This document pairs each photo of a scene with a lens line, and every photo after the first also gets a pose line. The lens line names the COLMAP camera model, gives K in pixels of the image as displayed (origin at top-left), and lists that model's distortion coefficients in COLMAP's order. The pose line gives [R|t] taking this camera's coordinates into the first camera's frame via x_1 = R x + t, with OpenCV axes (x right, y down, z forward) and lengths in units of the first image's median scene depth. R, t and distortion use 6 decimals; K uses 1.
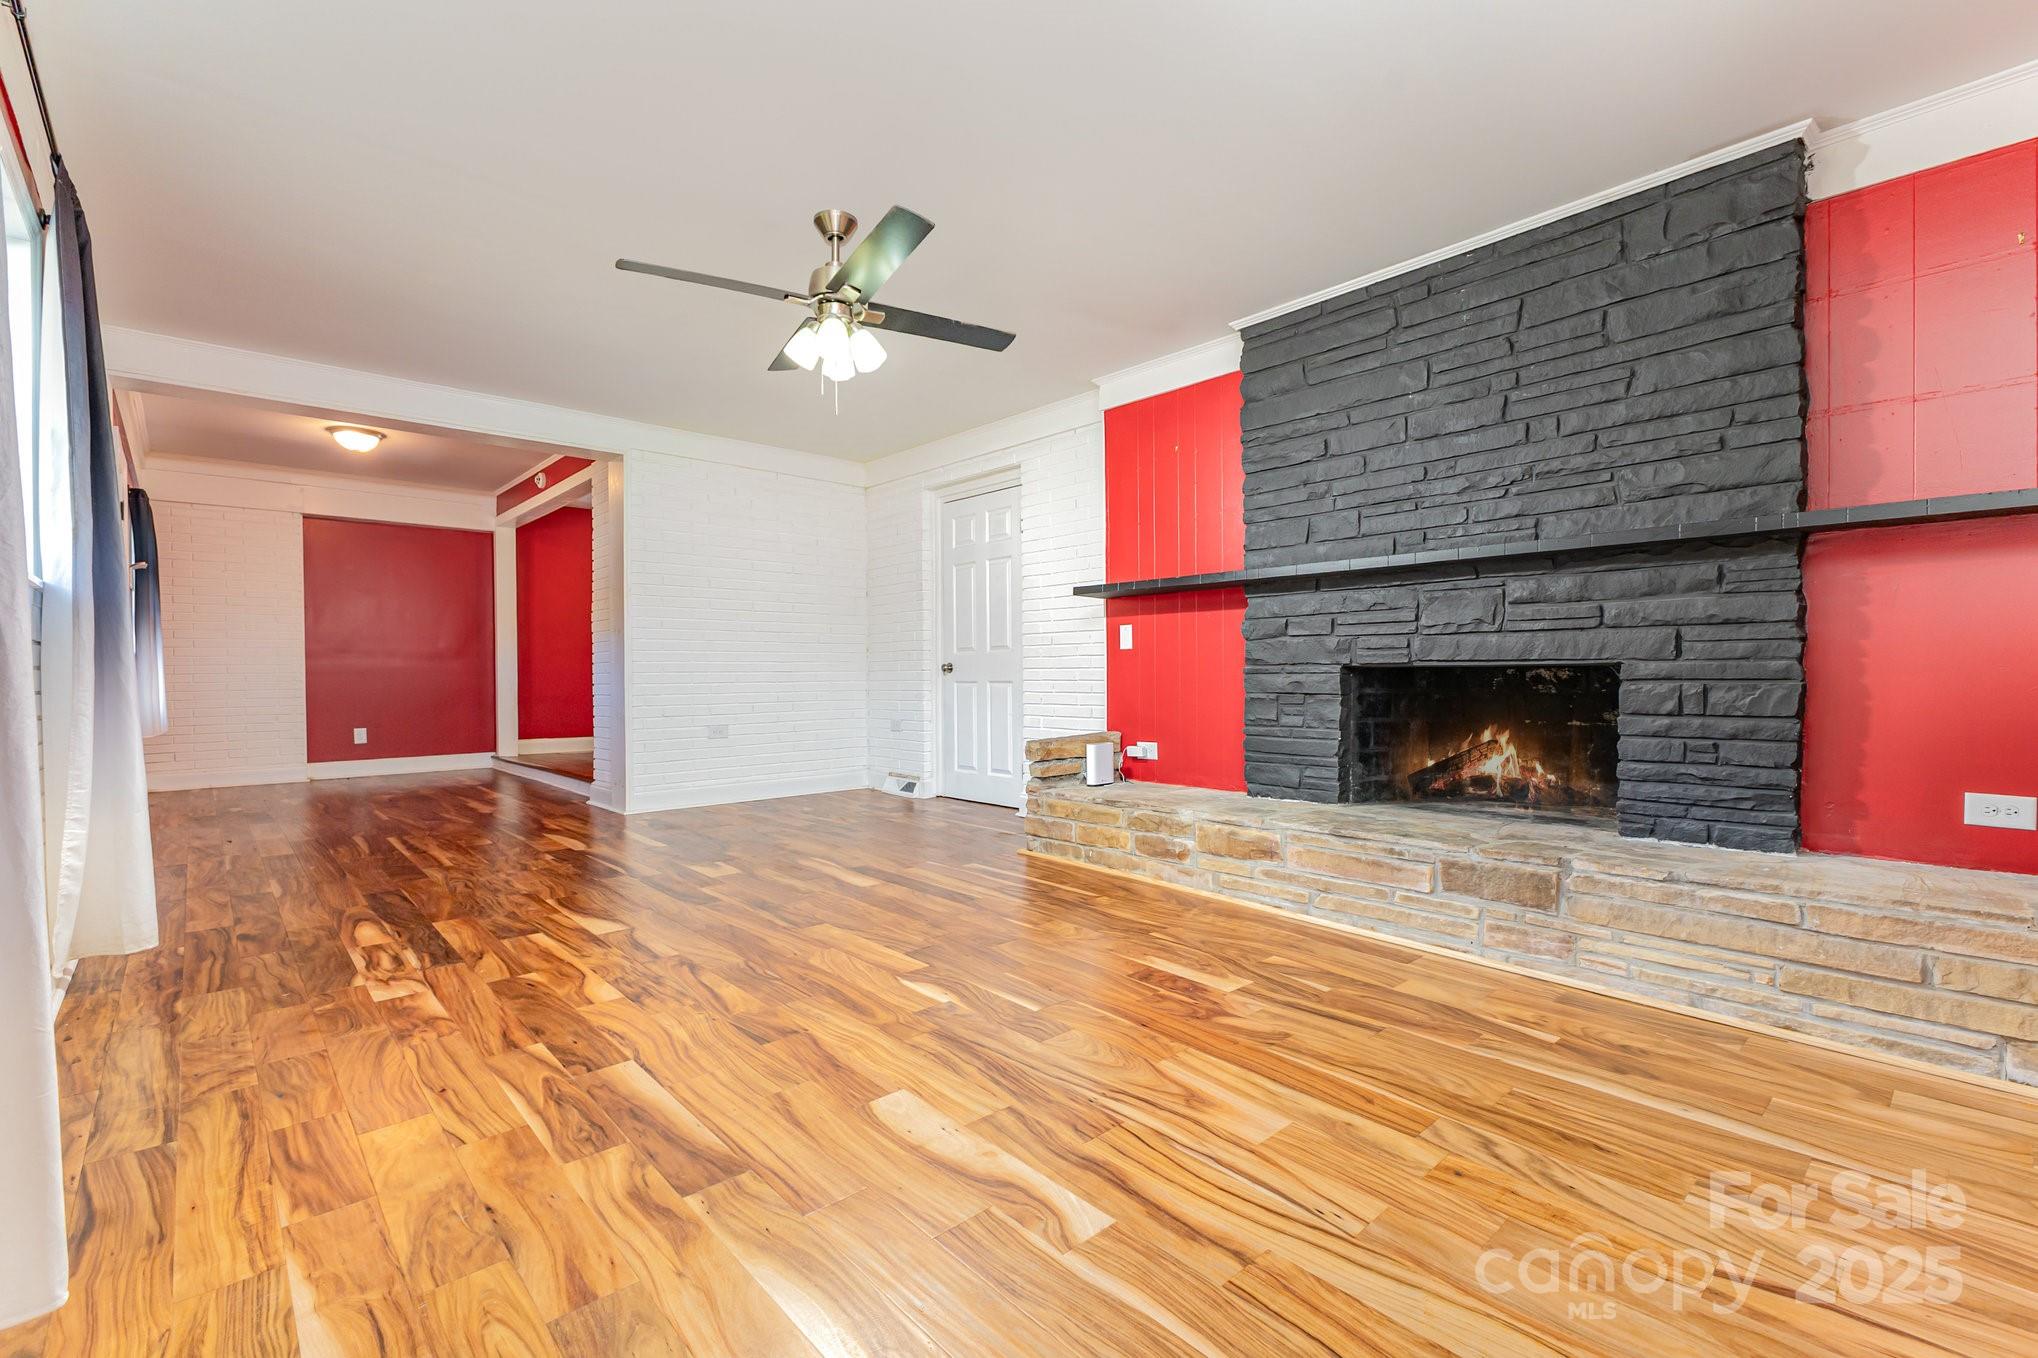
lens RADIAL K [[902.0, 0, 1015.2], [0, 902.0, 684.3], [0, 0, 1]] dist [0.013579, -0.000386]
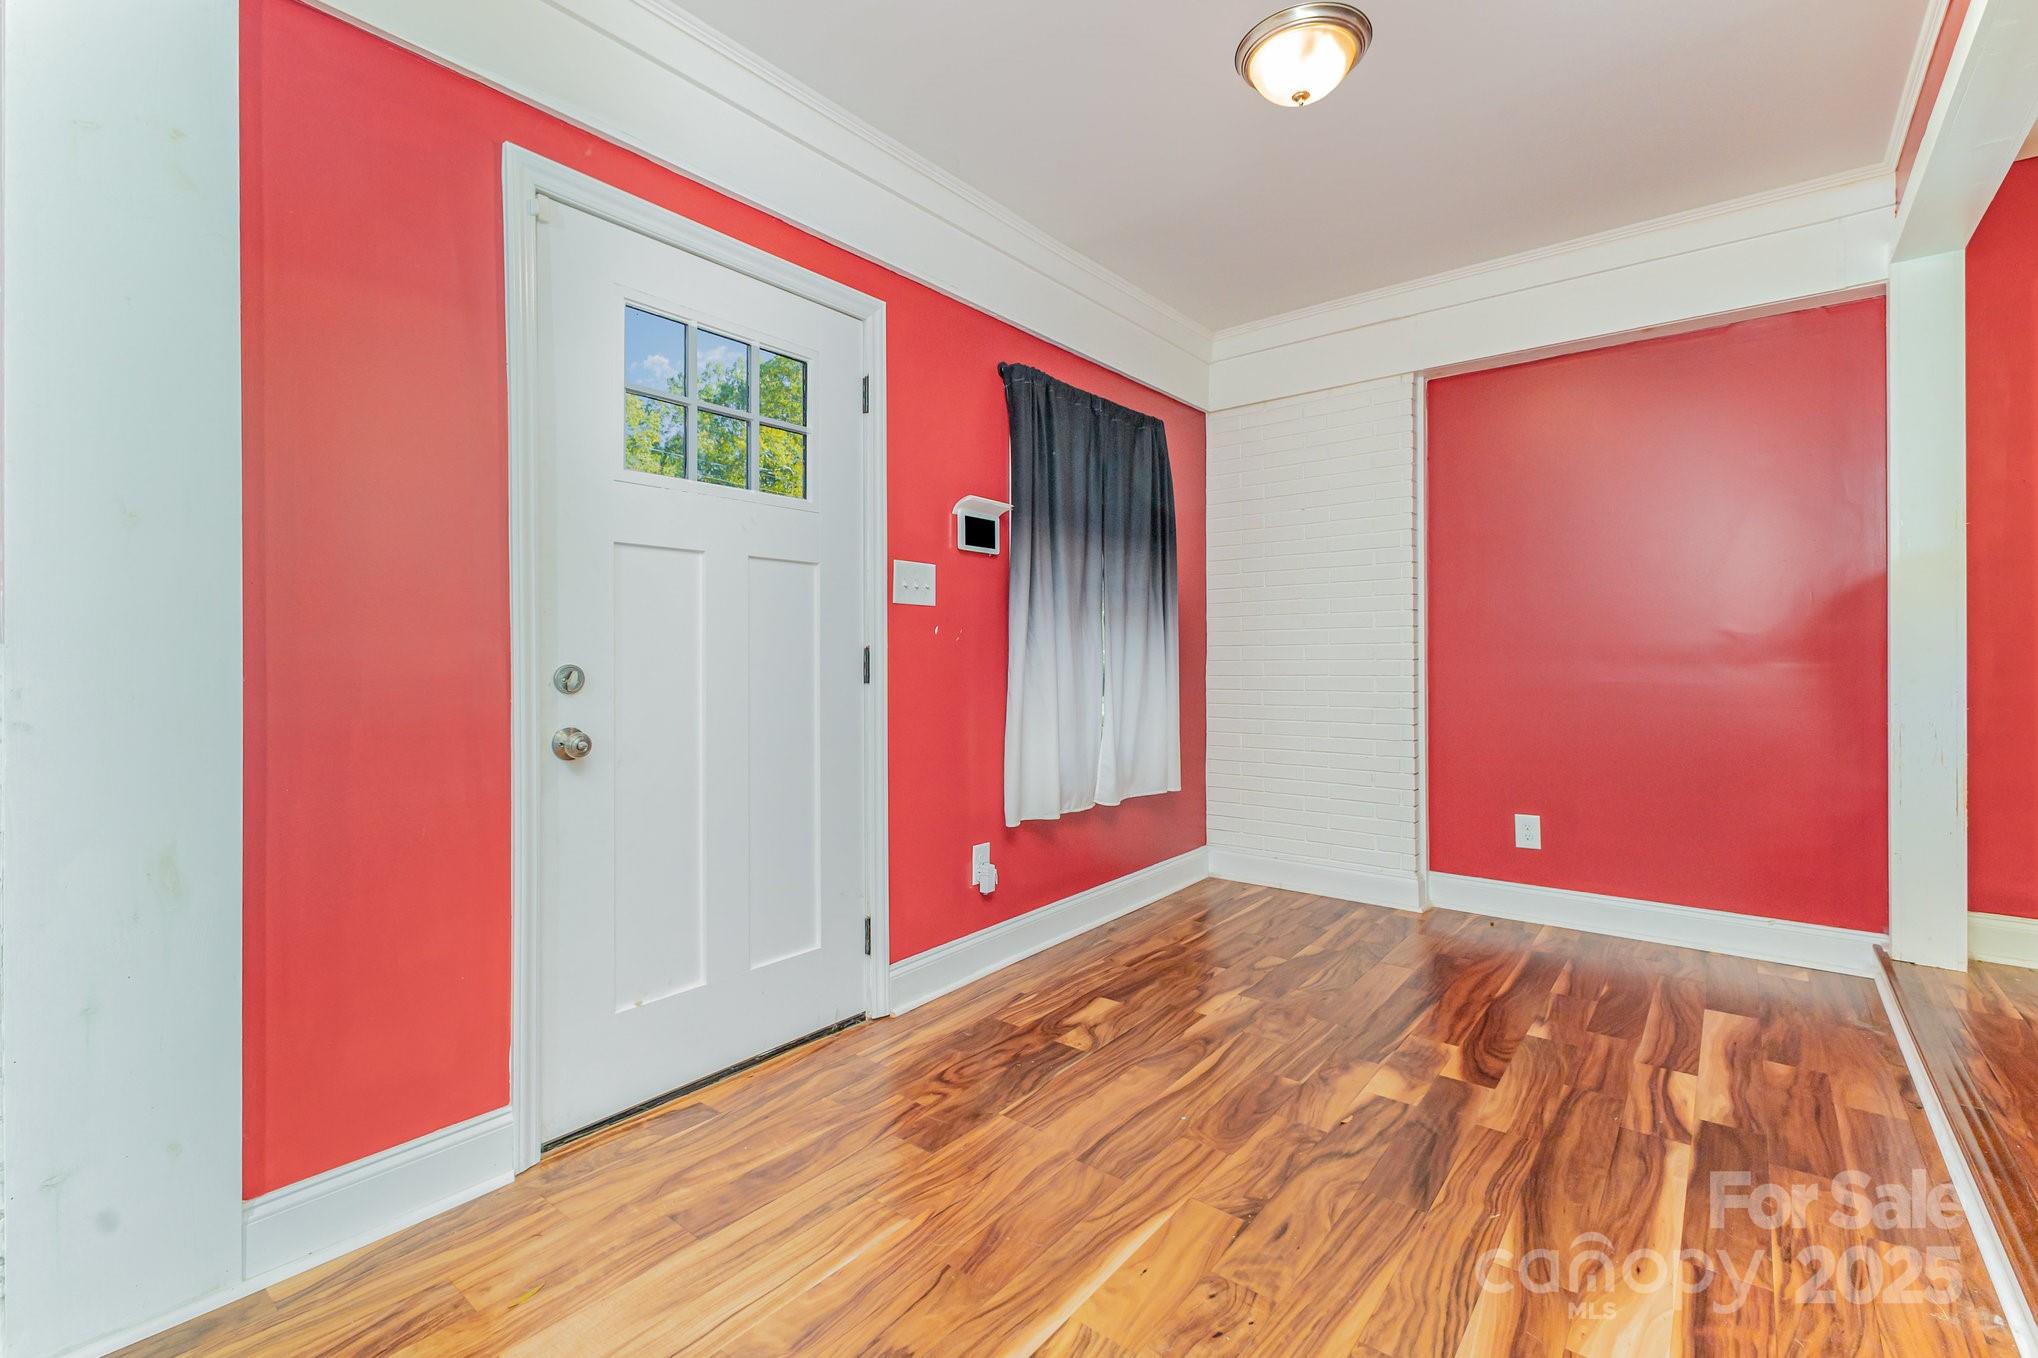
lens RADIAL K [[884.5, 0, 1018.0], [0, 884.5, 663.7], [0, 0, 1]] dist [0.009825, -0.000485]
pose [[0.161653, 0.014536, -0.986741, -0.961503], [-0.007079, 0.999883, 0.013570, -0.100547], [0.986822, 0.004792, 0.161737, 2.032713]]
